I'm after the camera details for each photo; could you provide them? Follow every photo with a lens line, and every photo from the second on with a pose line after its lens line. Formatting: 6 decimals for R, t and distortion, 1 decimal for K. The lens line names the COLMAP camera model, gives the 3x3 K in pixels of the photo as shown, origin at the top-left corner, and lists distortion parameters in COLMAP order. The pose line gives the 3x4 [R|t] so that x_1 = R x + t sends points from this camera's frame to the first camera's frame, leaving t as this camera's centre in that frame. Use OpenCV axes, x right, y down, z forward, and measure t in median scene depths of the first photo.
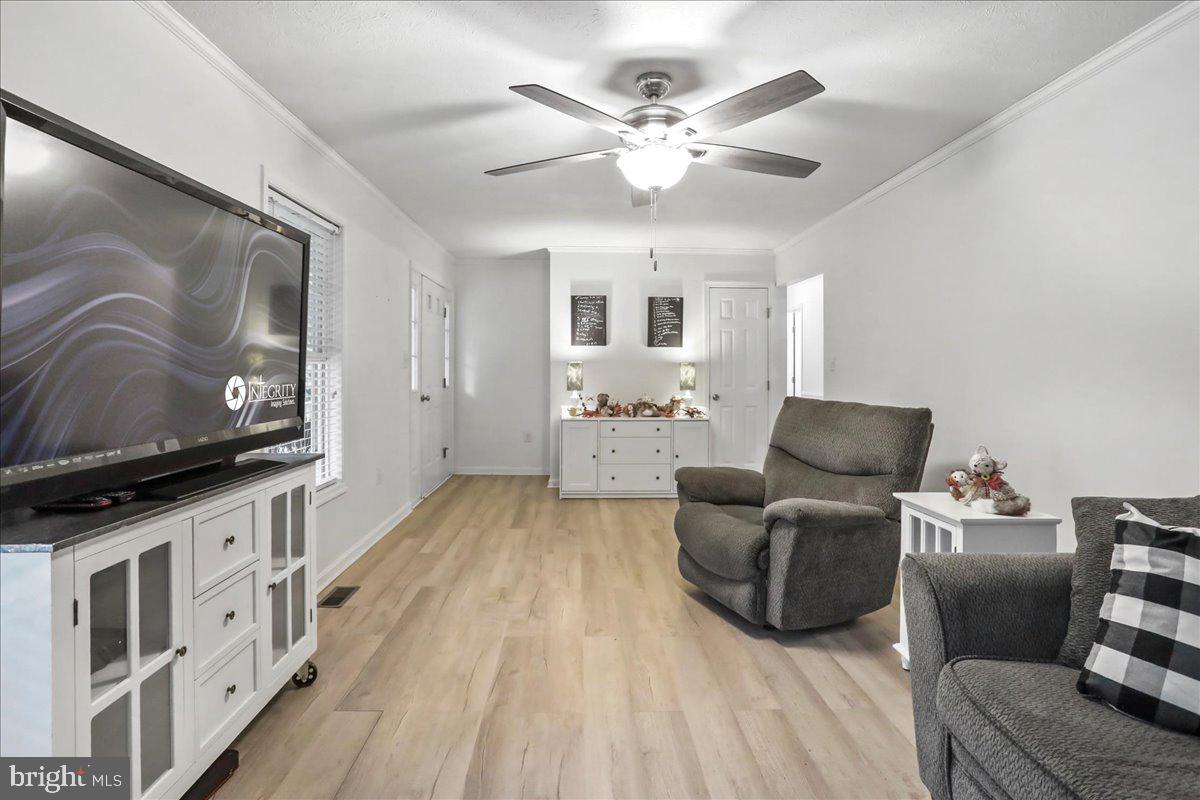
lens RADIAL K [[586.2, 0, 600.0], [0, 586.2, 385.4], [0, 0, 1]] dist [-0.063093, 0.033755]
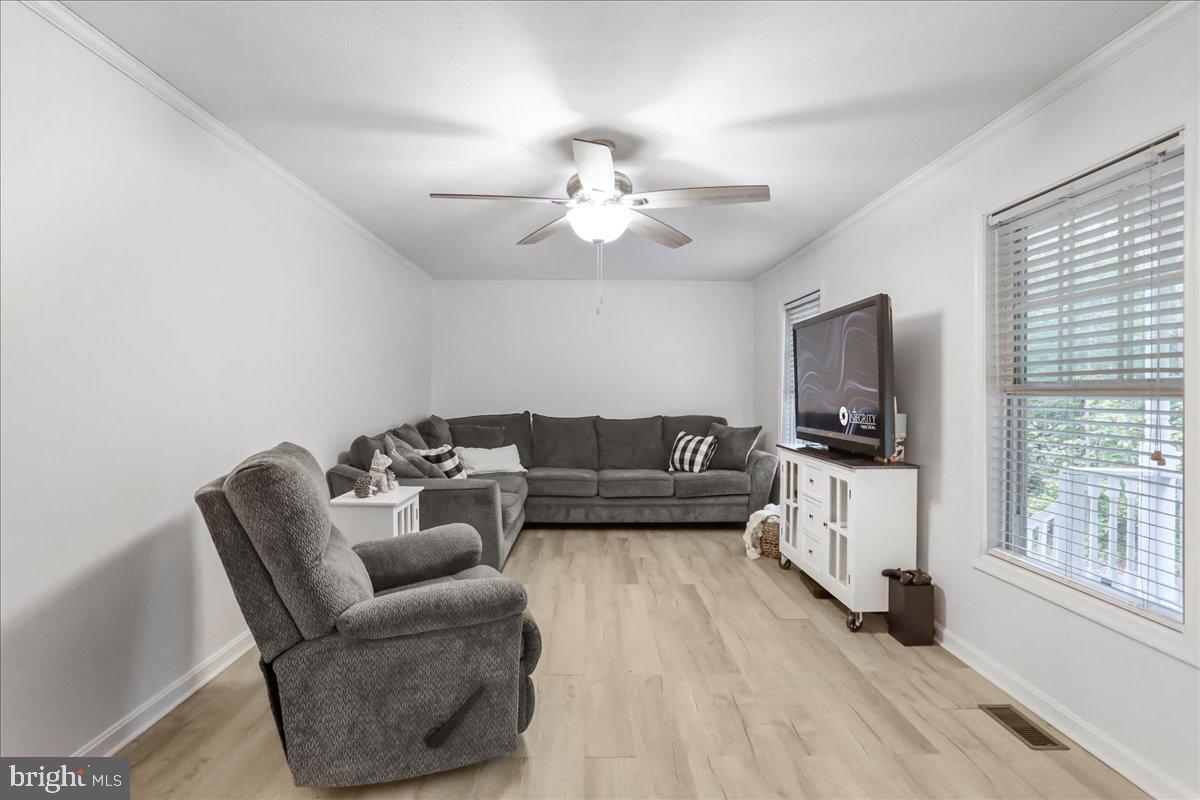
lens RADIAL K [[586.2, 0, 600.0], [0, 586.2, 385.4], [0, 0, 1]] dist [-0.063093, 0.033755]
pose [[-0.999783, -0.008931, 0.018796, 0.062910], [-0.008813, 0.999941, 0.006383, -0.060464], [-0.018852, 0.006216, -0.999803, 1.948764]]
